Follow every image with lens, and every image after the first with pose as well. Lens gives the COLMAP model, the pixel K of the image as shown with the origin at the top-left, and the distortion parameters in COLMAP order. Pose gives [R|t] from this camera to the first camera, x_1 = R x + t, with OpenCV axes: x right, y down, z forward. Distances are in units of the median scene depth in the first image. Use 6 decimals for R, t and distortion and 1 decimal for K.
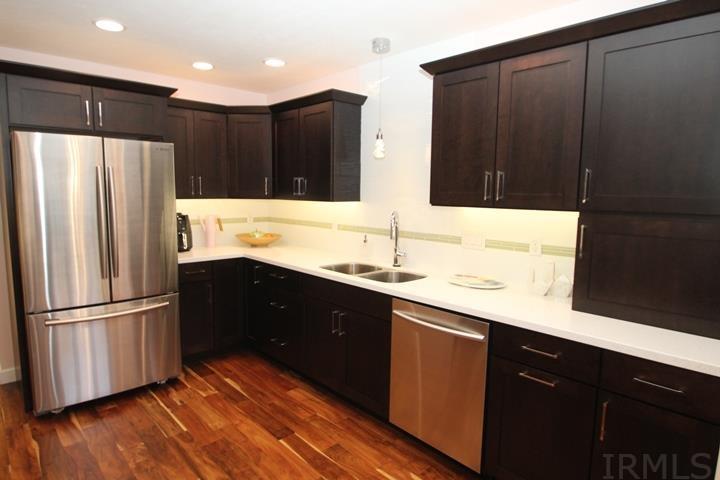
lens RADIAL K [[412.8, 0, 356.2], [0, 412.8, 238.1], [0, 0, 1]] dist [-0.021159, -0.000934]
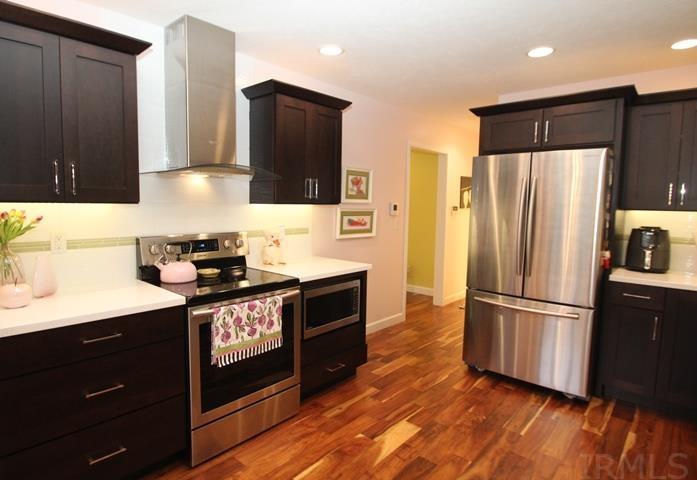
lens RADIAL K [[400.4, 0, 330.7], [0, 400.4, 237.3], [0, 0, 1]] dist [-0.012537, -0.004358]
pose [[0.064340, 0.074613, -0.995135, 0.416043], [-0.125959, 0.989833, 0.066072, -0.012528], [0.989947, 0.121095, 0.073084, 0.345647]]
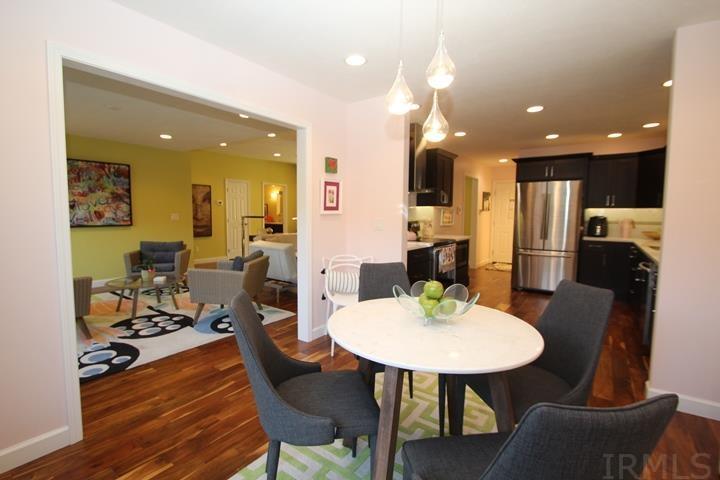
lens RADIAL K [[334.5, 0, 349.2], [0, 334.5, 238.9], [0, 0, 1]] dist [-0.004413, -0.002623]
pose [[0.168879, 0.065136, -0.983482, 1.036126], [-0.115852, 0.992209, 0.045820, 0.123843], [0.978804, 0.106200, 0.175110, -0.421960]]
